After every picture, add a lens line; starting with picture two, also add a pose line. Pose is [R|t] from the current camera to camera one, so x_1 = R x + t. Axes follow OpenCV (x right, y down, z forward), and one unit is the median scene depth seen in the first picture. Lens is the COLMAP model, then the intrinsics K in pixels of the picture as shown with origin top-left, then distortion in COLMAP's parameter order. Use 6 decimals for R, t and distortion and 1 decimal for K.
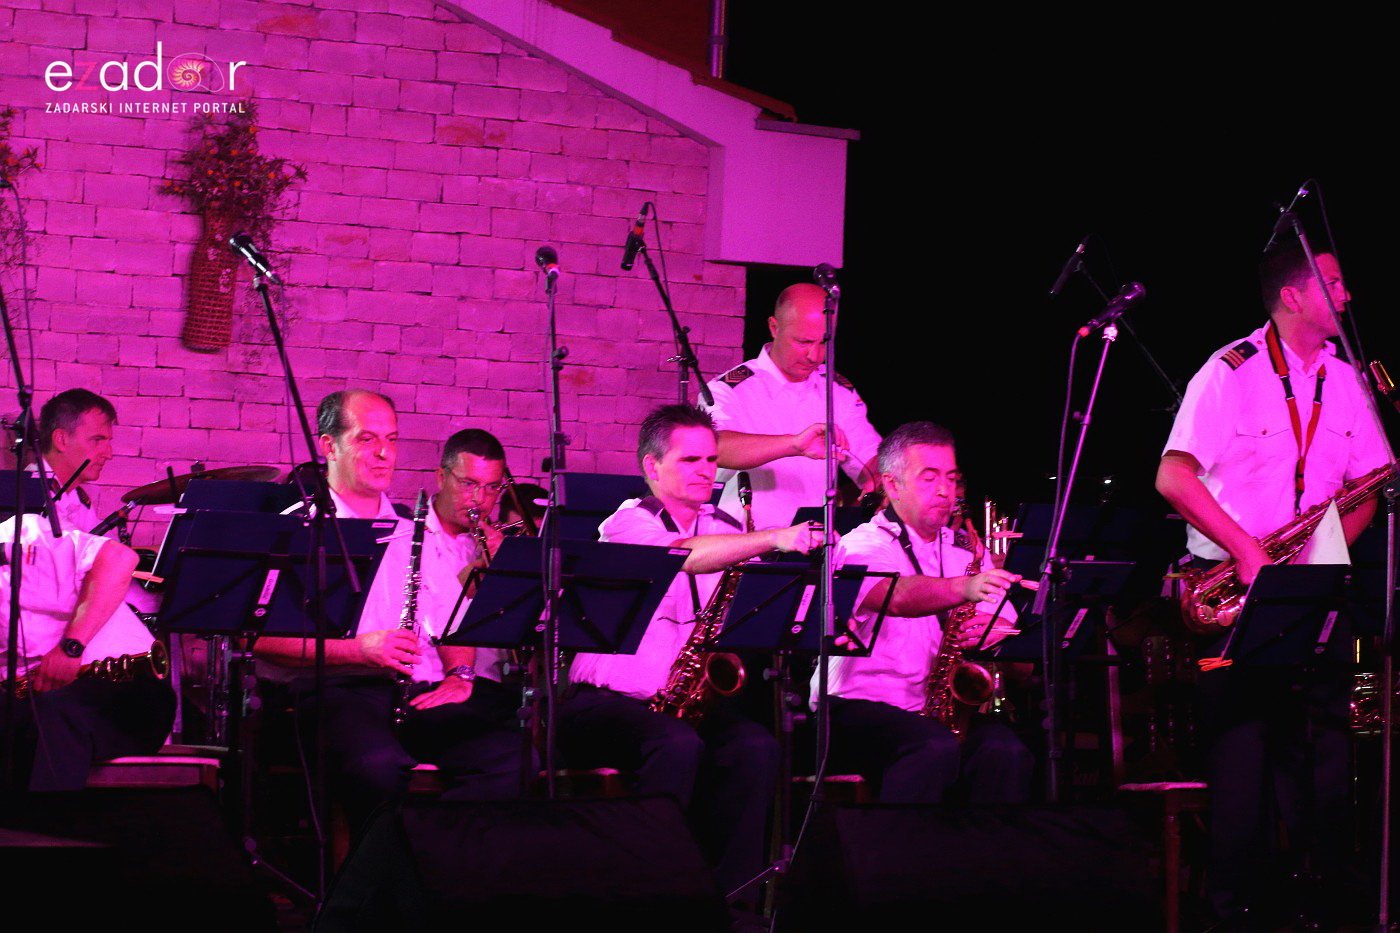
lens RADIAL K [[5757.1, 0, 700.0], [0, 5757.1, 466.5], [0, 0, 1]] dist [-0.263183, 1.703450]
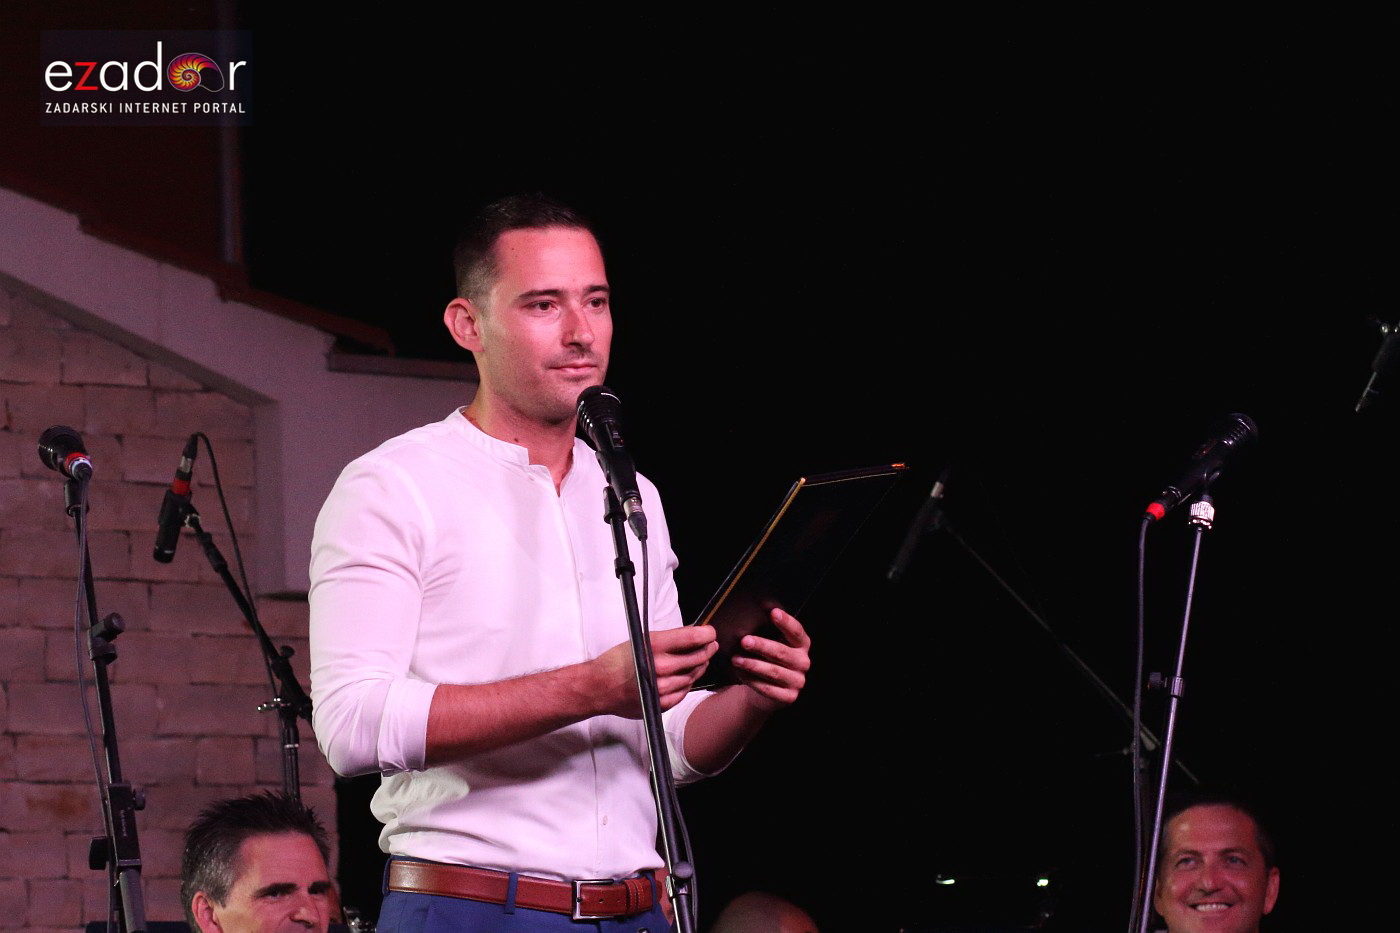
lens RADIAL K [[5757.1, 0, 700.0], [0, 5757.1, 466.5], [0, 0, 1]] dist [-0.263183, 1.703450]
pose [[0.990013, -0.067378, 0.123831, -0.027016], [0.080652, 0.991143, -0.105506, 0.017628], [-0.115625, 0.114439, 0.986678, 0.408658]]
